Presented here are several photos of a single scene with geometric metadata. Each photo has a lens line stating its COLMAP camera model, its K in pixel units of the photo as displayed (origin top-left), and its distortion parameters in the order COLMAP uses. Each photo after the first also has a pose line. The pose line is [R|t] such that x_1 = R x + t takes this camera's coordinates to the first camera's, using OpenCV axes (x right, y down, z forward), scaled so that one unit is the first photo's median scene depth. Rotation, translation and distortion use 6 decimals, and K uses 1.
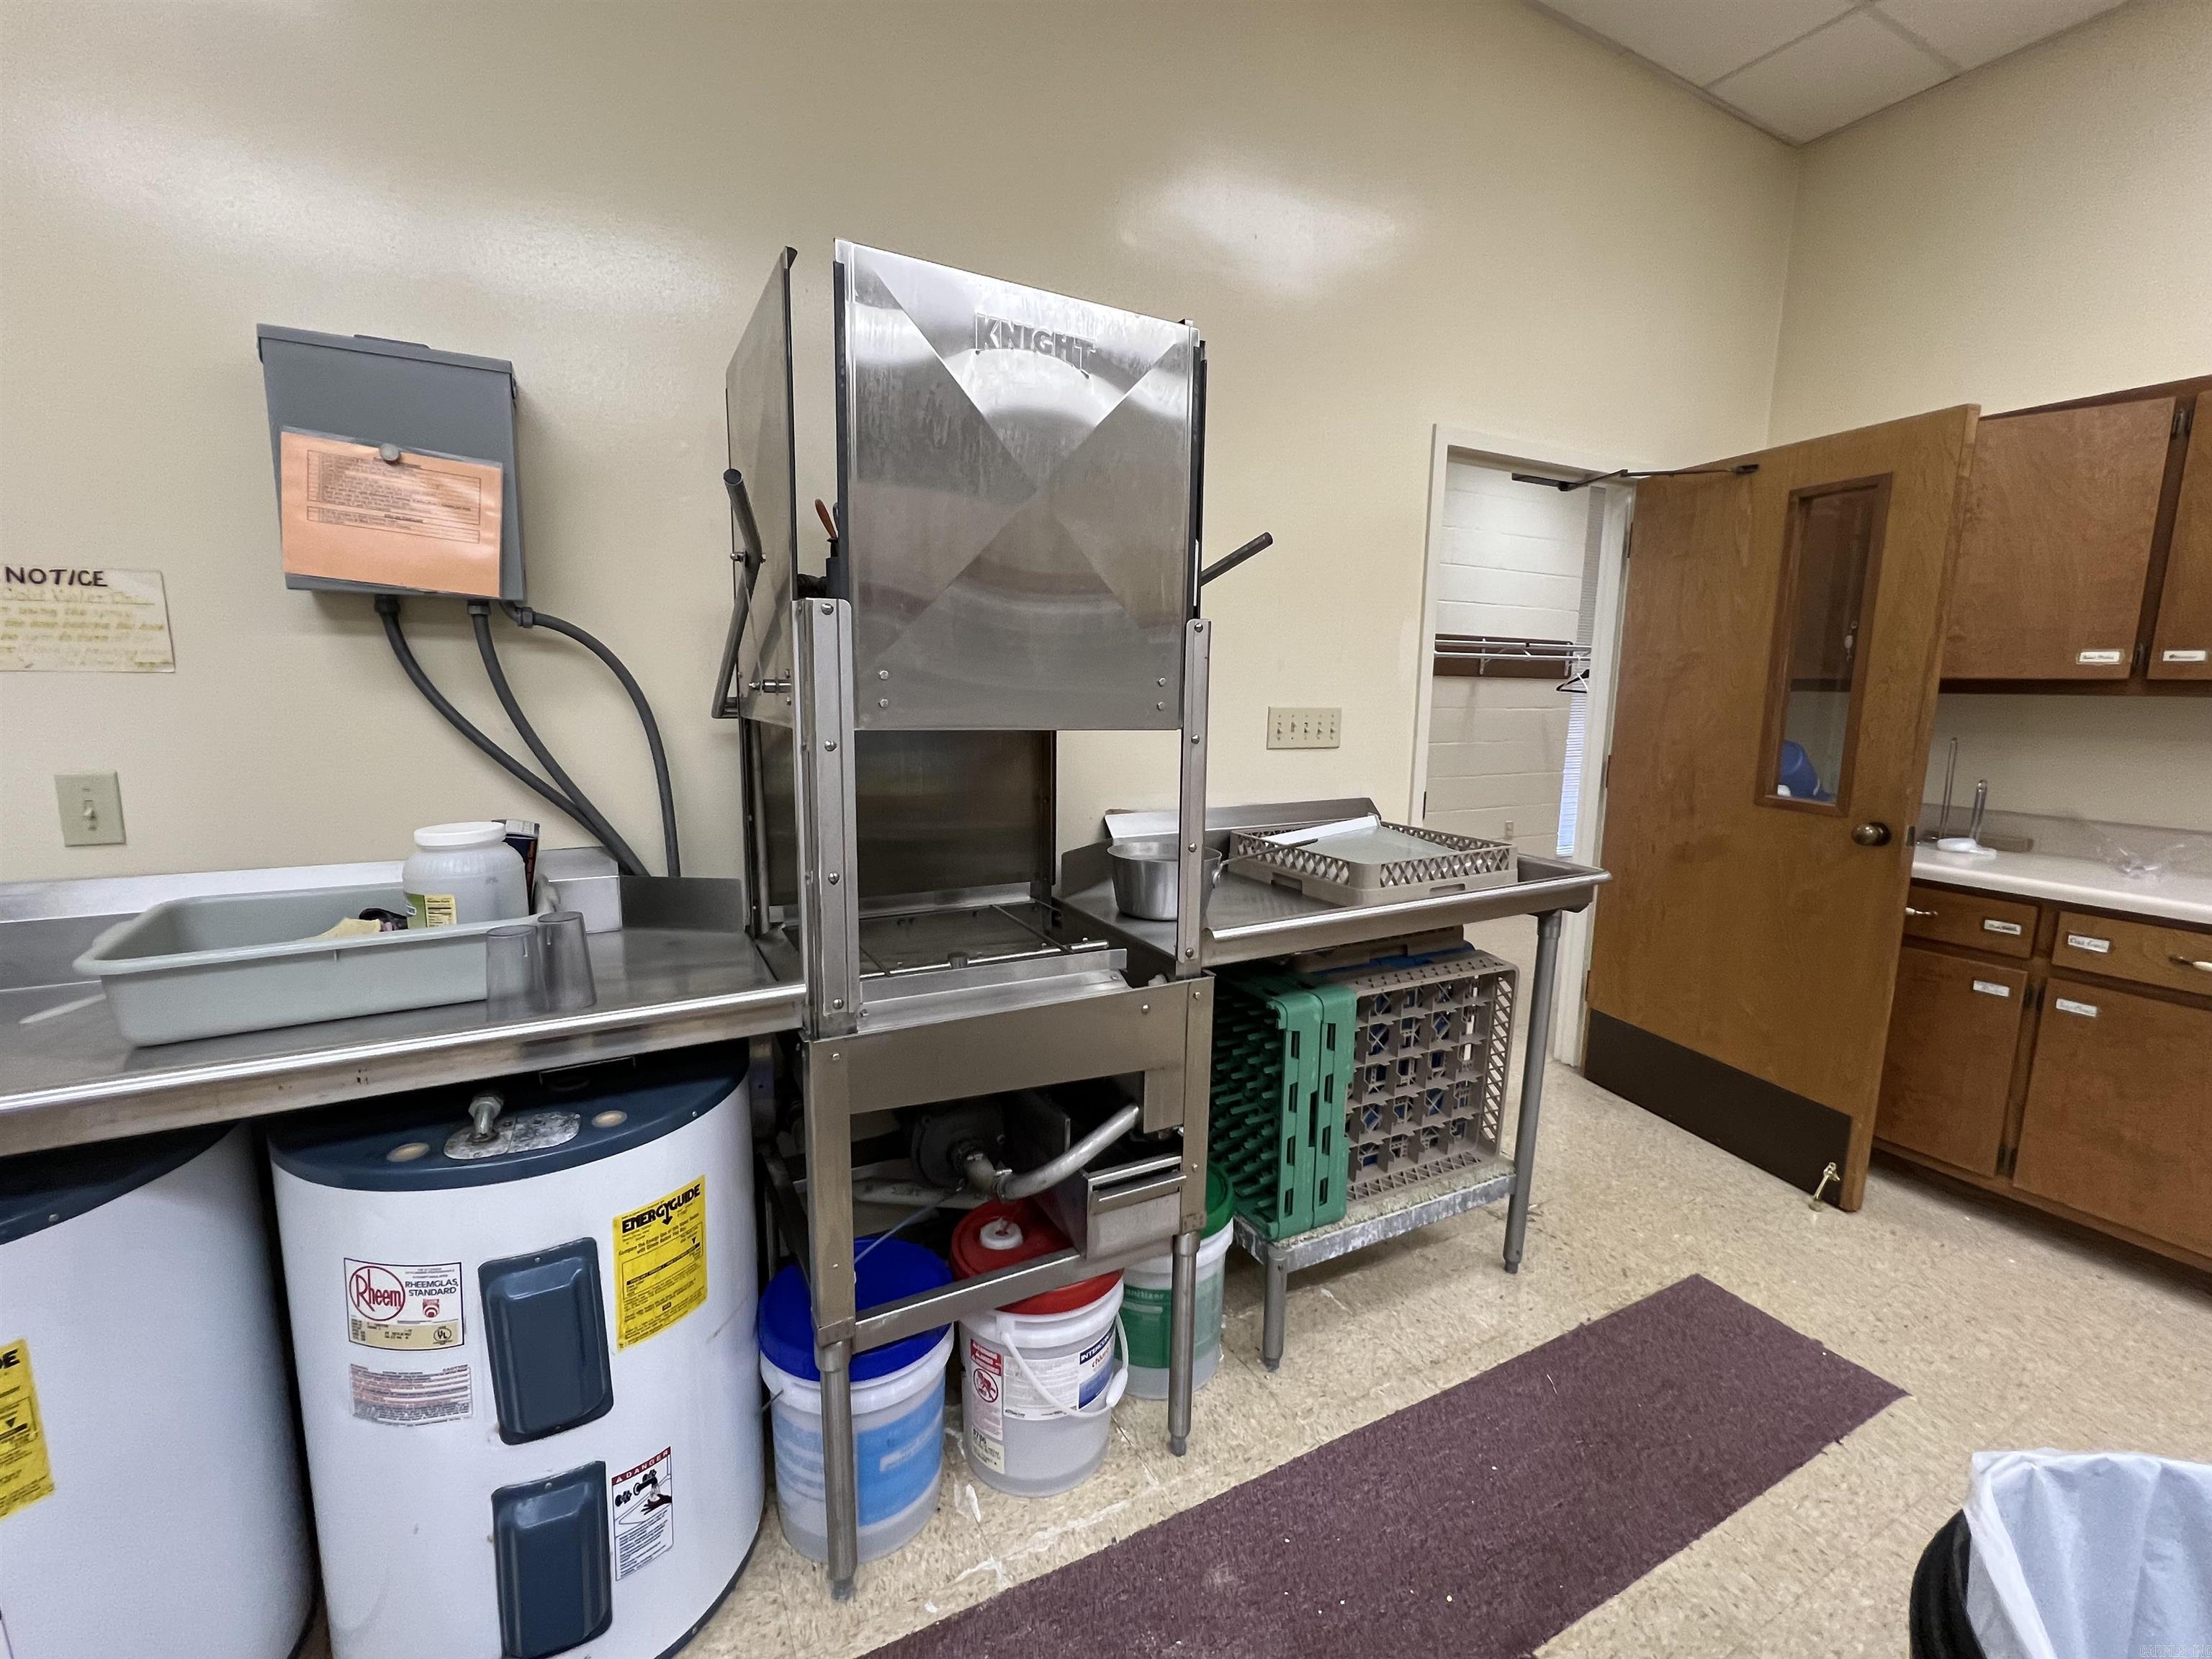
lens RADIAL K [[938.8, 0, 1101.6], [0, 938.8, 822.4], [0, 0, 1]] dist [-0.002989, 0.000394]
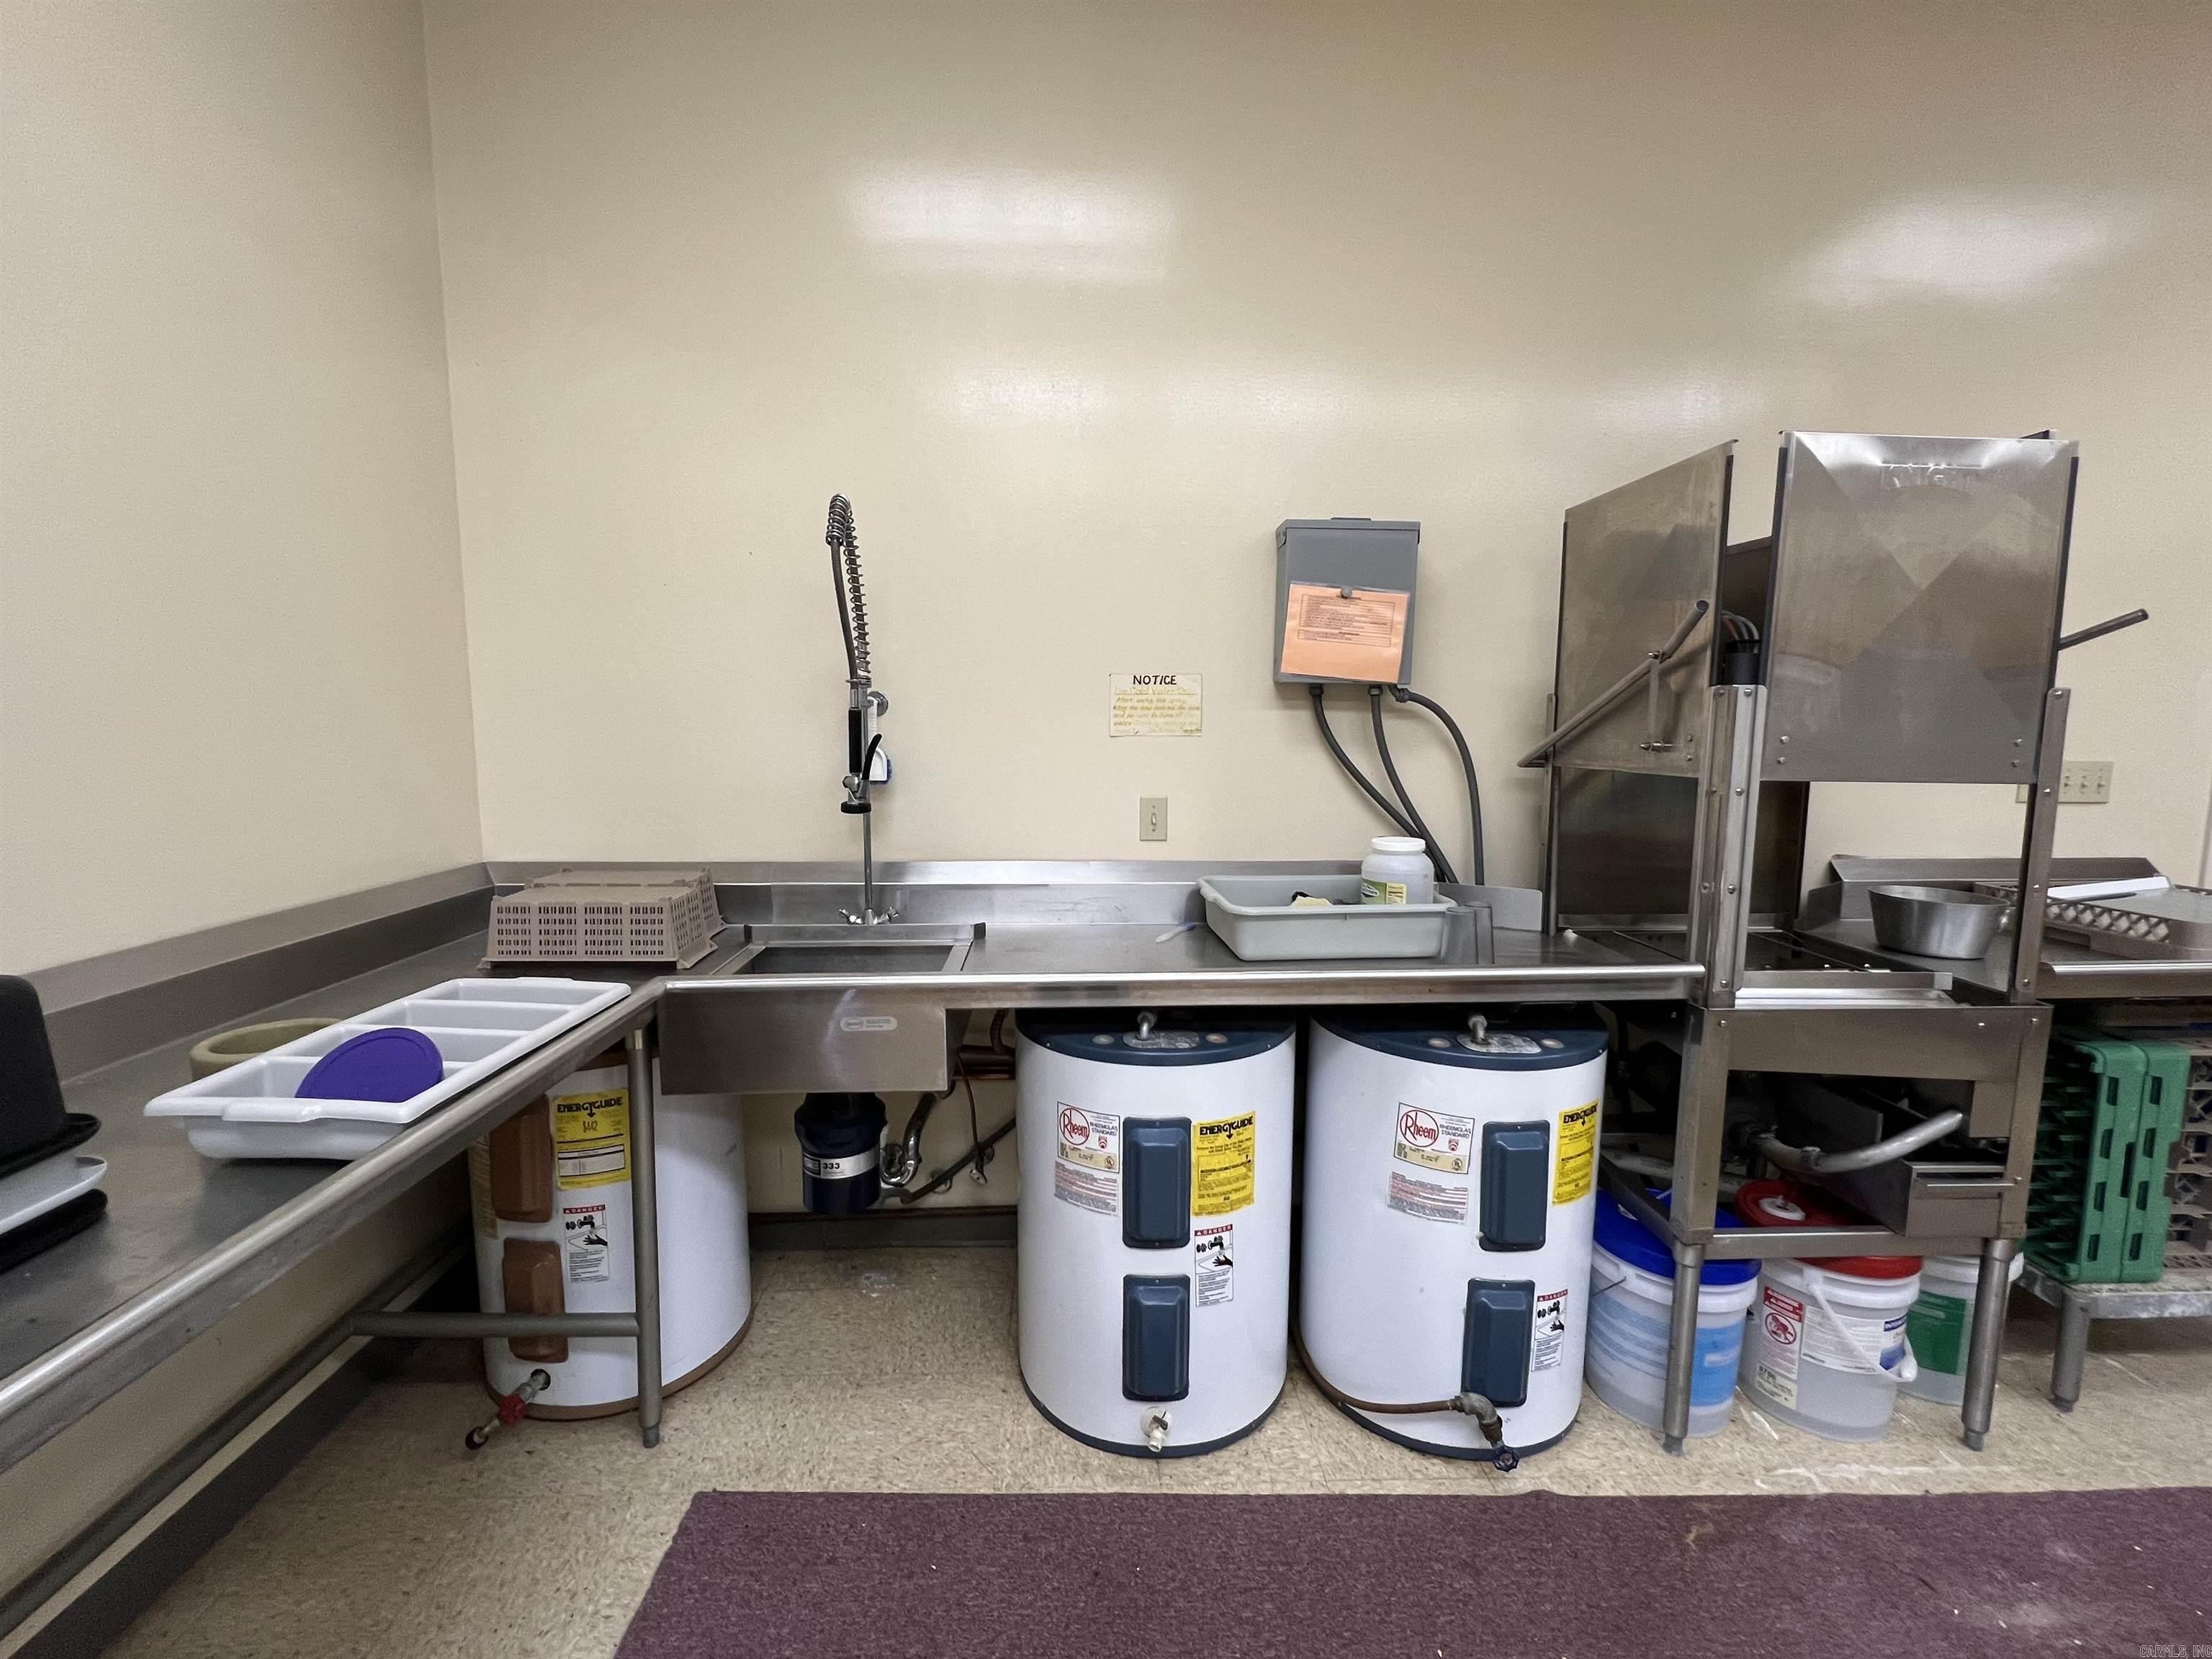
lens RADIAL K [[938.8, 0, 1101.6], [0, 938.8, 825.0], [0, 0, 1]] dist [-0.002989, 0.000394]
pose [[0.897458, 0.038761, -0.439394, -0.409367], [-0.056572, 0.998020, -0.027506, 0.044505], [0.437457, 0.049543, 0.897873, -0.489029]]
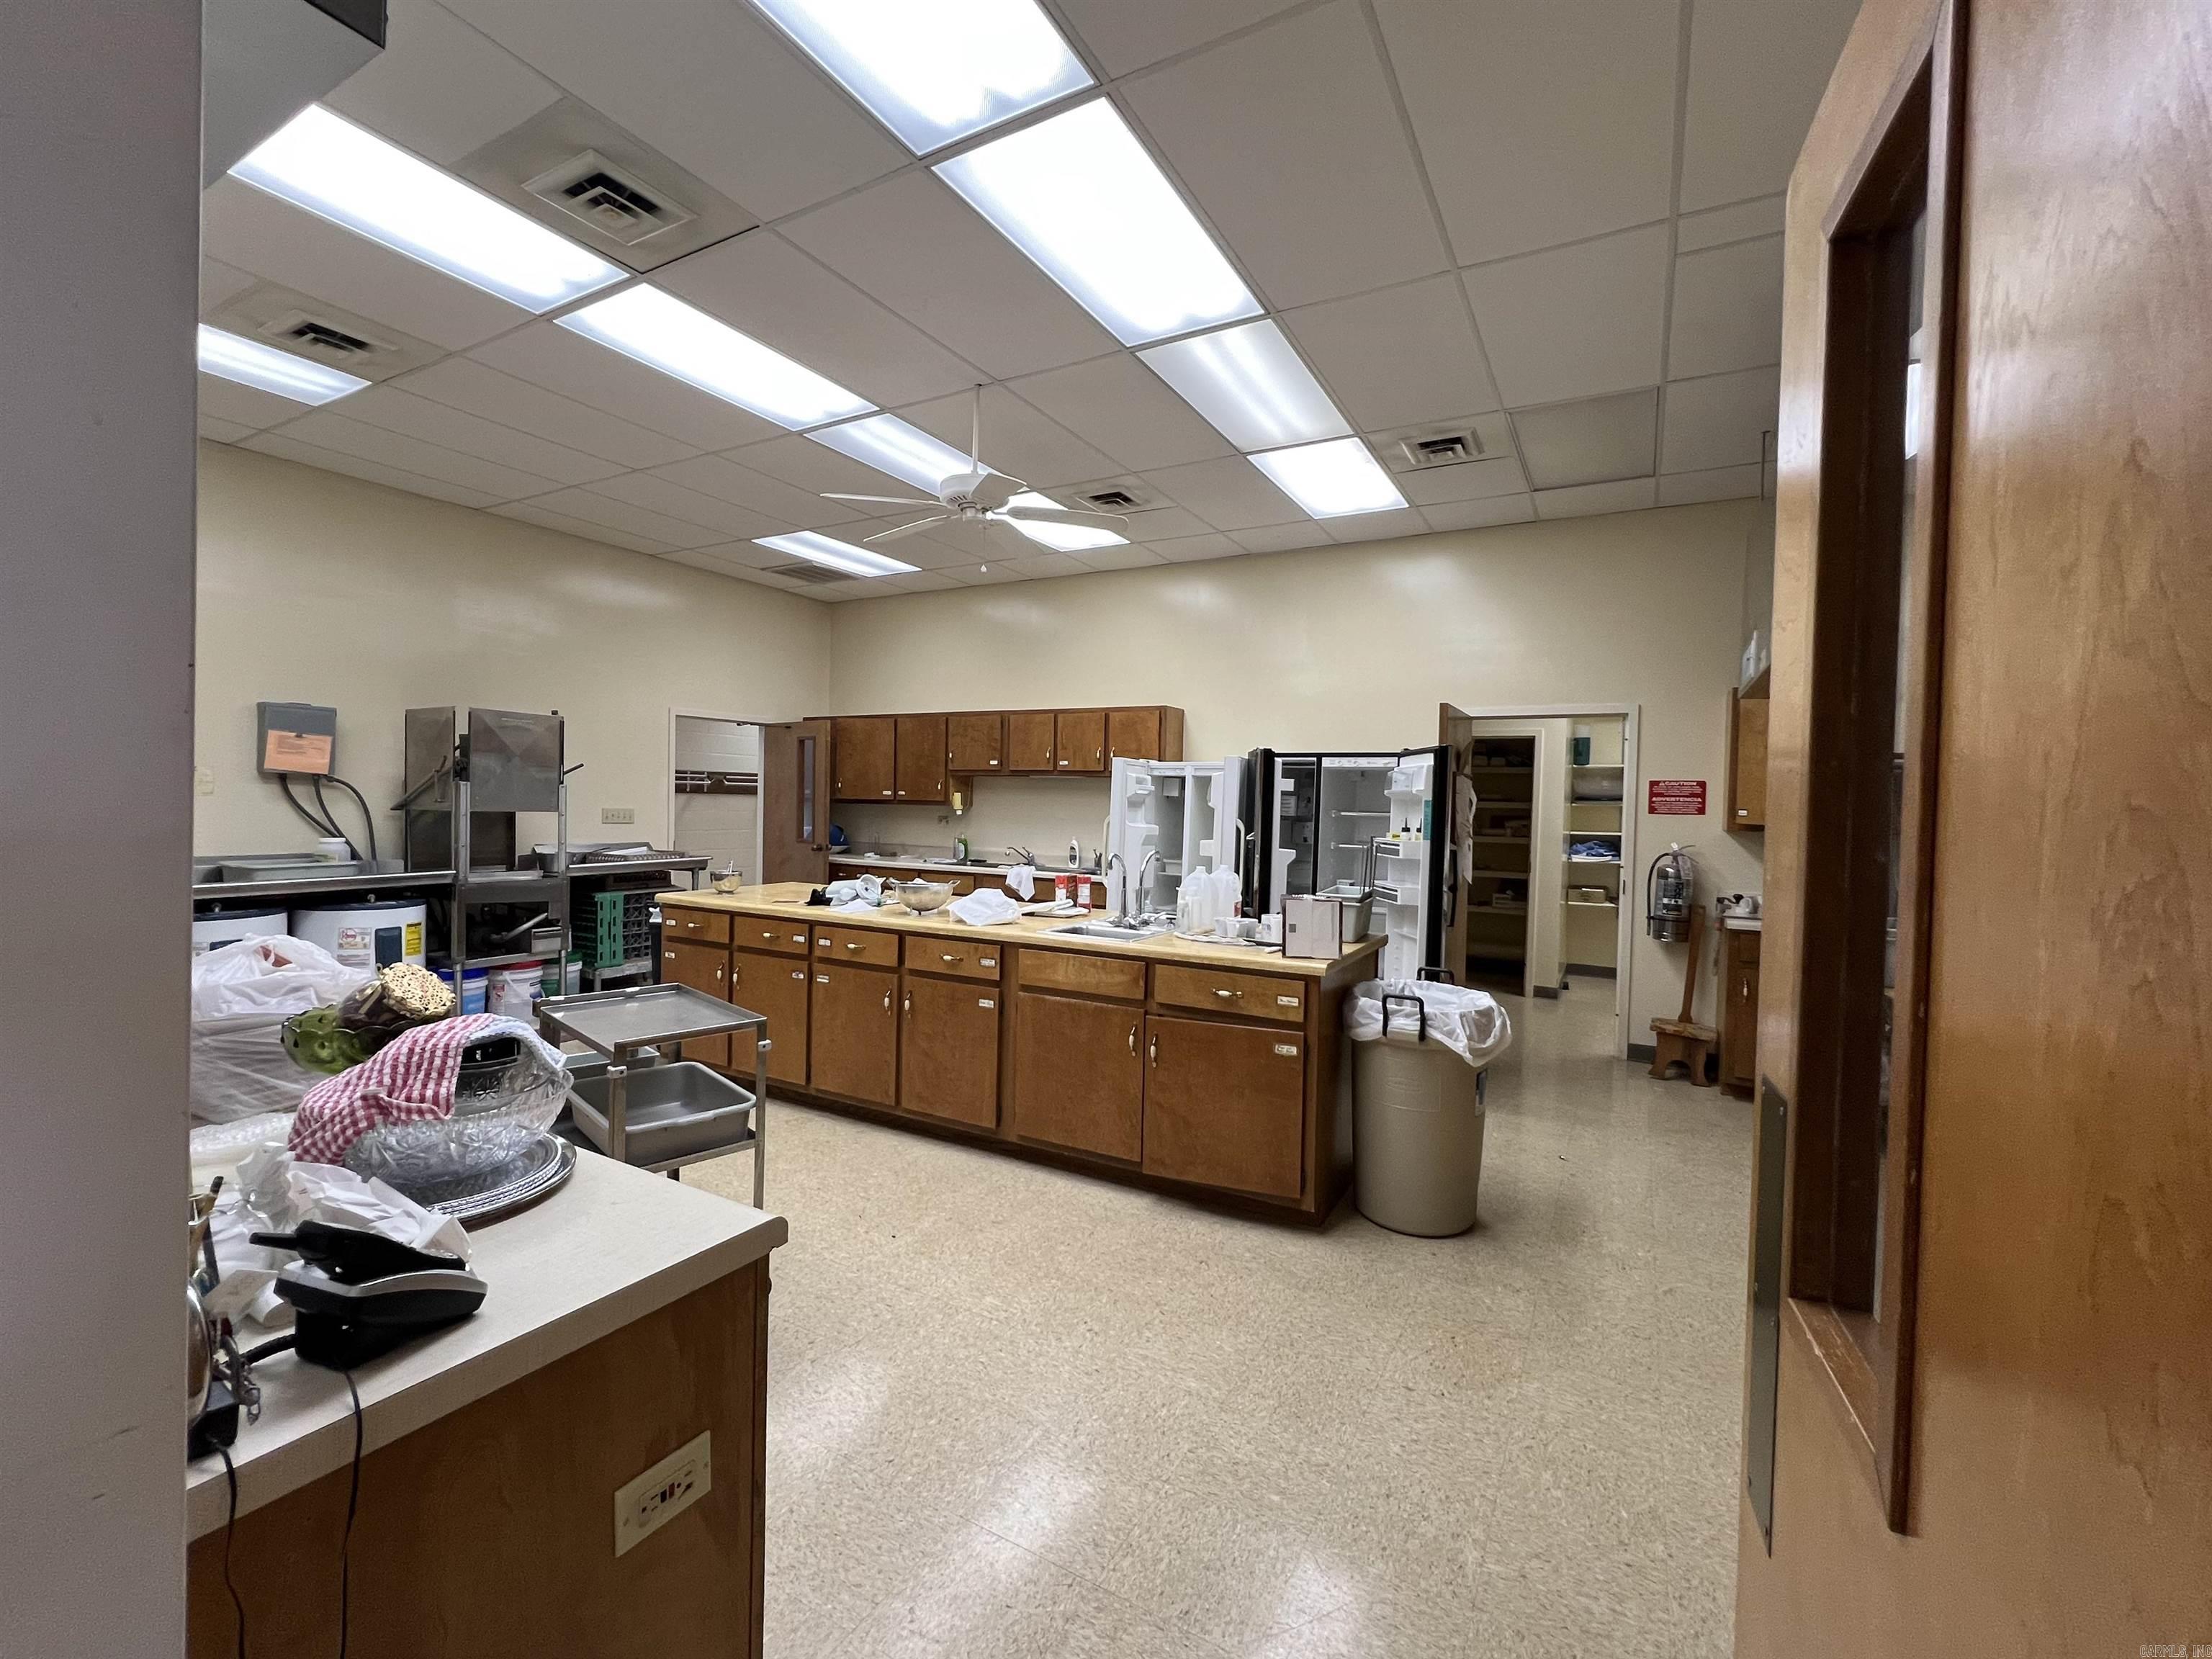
lens RADIAL K [[938.8, 0, 1097.7], [0, 938.8, 820.2], [0, 0, 1]] dist [-0.002989, 0.000394]
pose [[0.846750, -0.006208, 0.531954, -0.087314], [0.069814, 0.992581, -0.099544, 0.460600], [-0.527390, 0.121427, 0.840902, -3.327707]]
